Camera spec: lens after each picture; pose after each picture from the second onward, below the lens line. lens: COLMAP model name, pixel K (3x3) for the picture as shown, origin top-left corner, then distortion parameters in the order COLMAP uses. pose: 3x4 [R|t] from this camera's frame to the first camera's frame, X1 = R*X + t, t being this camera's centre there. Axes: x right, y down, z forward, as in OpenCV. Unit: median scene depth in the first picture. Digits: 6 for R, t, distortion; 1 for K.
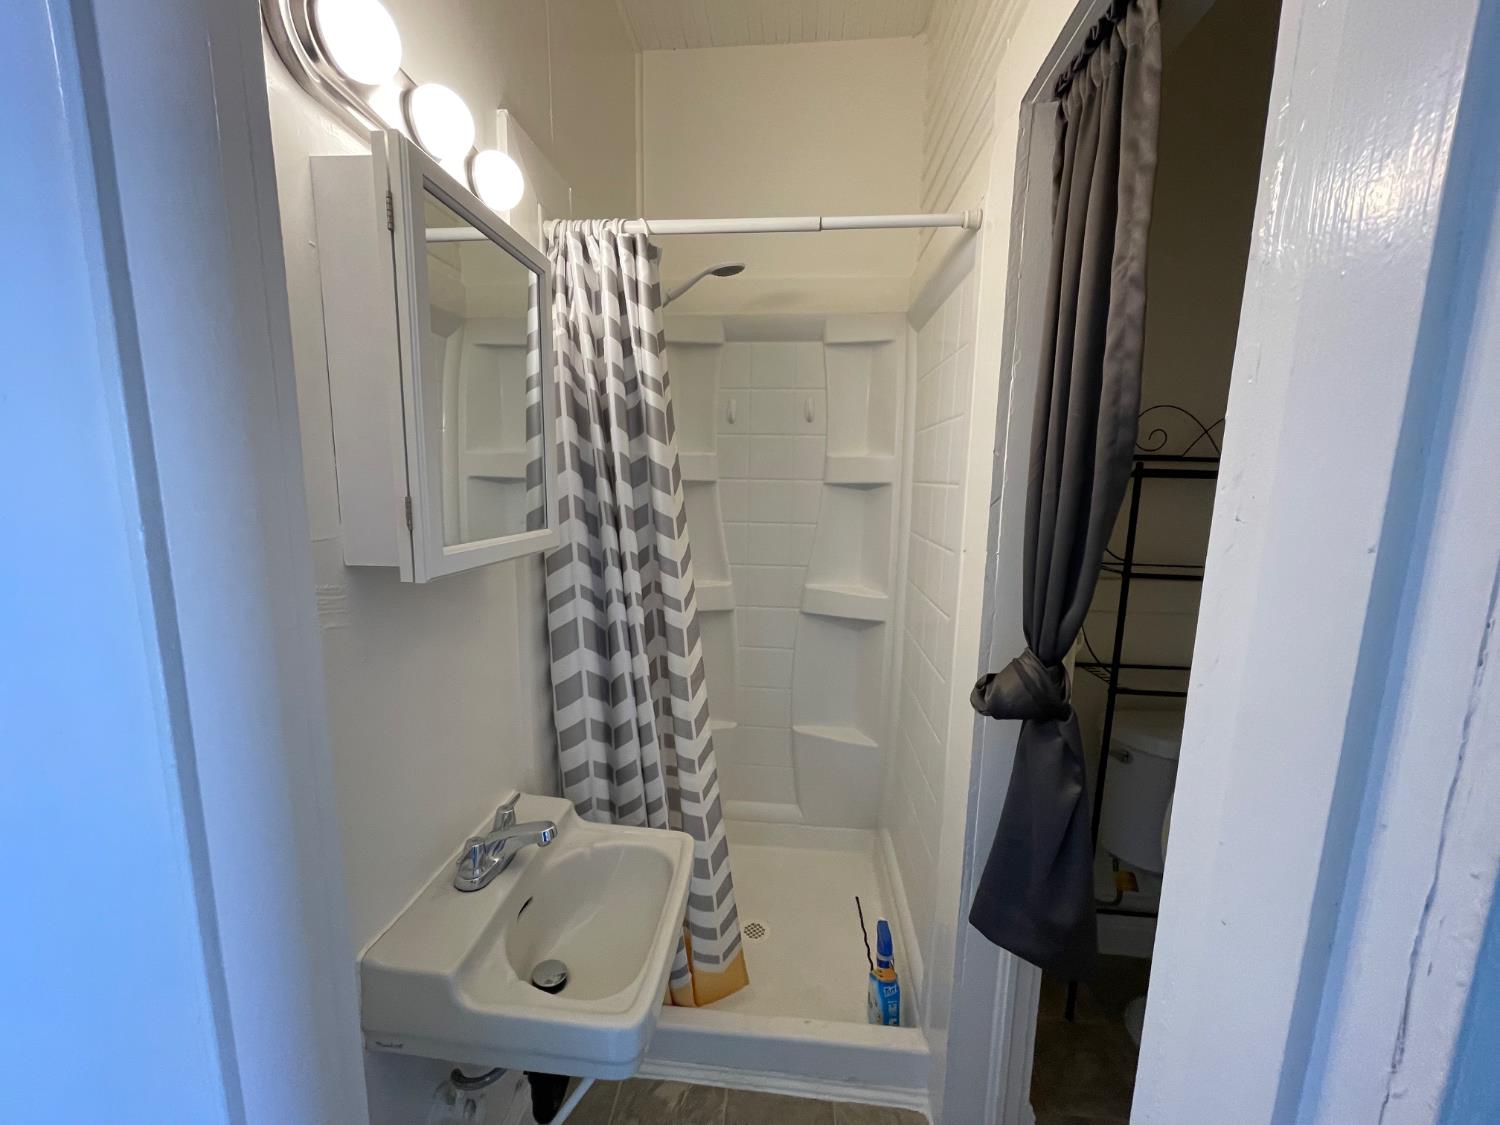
lens RADIAL K [[605.1, 0, 746.2], [0, 605.1, 567.3], [0, 0, 1]] dist [-0.004429, 0.000563]
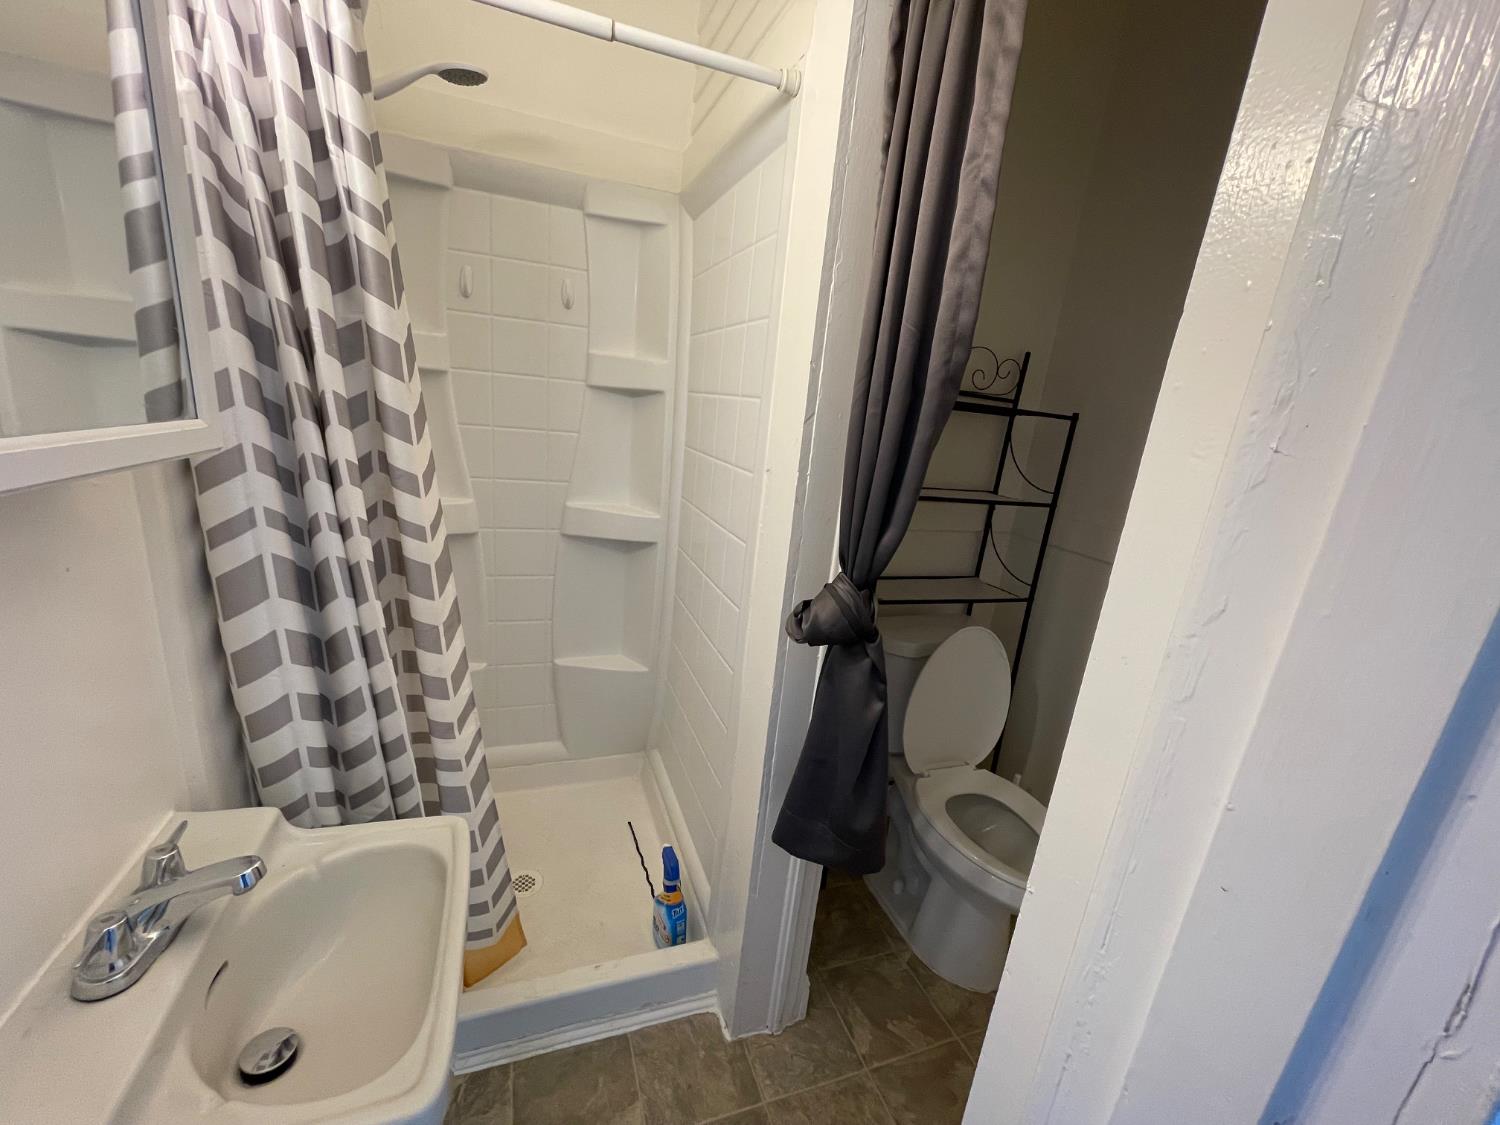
lens RADIAL K [[605.1, 0, 745.2], [0, 605.1, 567.6], [0, 0, 1]] dist [-0.004429, 0.000563]
pose [[0.905839, -0.043266, 0.421407, -0.070520], [-0.016854, 0.990302, 0.137903, -0.006055], [-0.423287, -0.132021, 0.896325, 0.150663]]
